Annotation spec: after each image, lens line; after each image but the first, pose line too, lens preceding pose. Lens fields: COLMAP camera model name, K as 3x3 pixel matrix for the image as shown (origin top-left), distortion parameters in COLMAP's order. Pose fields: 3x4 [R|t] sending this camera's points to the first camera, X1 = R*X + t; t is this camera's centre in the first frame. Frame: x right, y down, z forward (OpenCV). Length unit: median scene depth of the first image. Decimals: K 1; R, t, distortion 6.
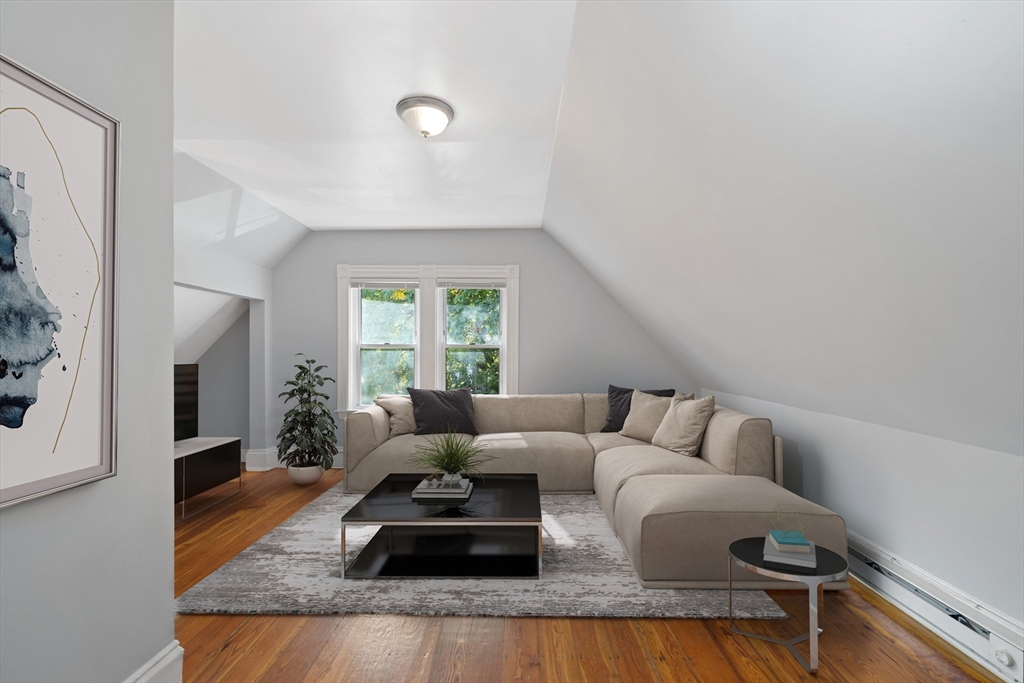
lens RADIAL K [[472.7, 0, 513.5], [0, 472.7, 341.3], [0, 0, 1]] dist [0.017892, 0.000875]
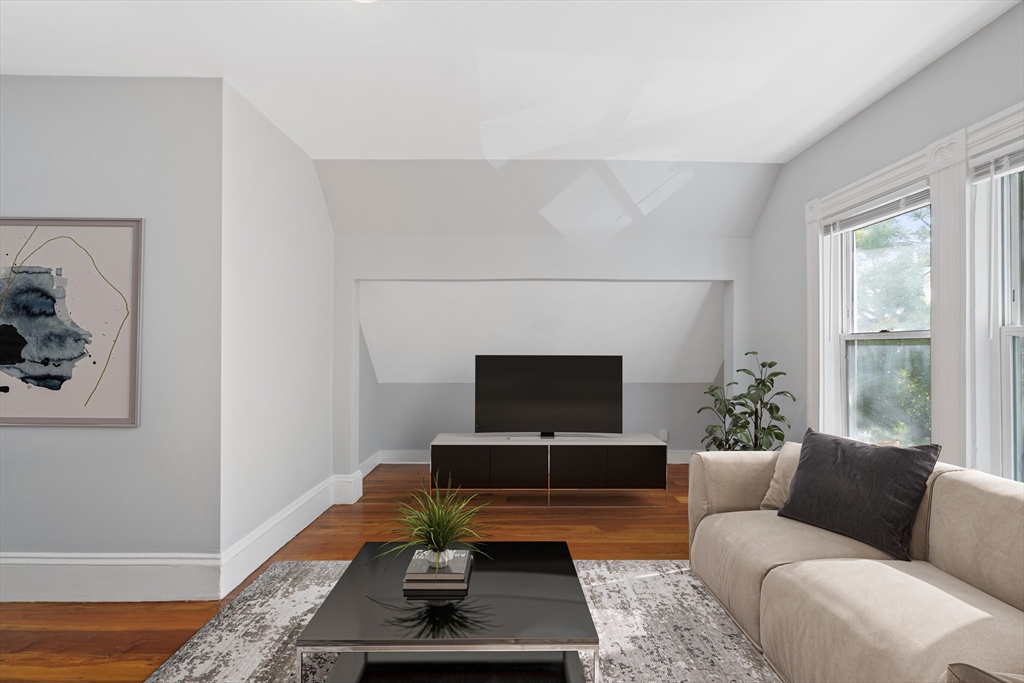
lens RADIAL K [[472.7, 0, 511.6], [0, 472.7, 350.6], [0, 0, 1]] dist [0.017892, 0.000875]
pose [[0.020408, 0.008476, -0.999756, 1.055888], [0.028895, 0.999541, 0.009064, 0.042512], [0.999374, -0.029073, 0.020154, 2.800195]]
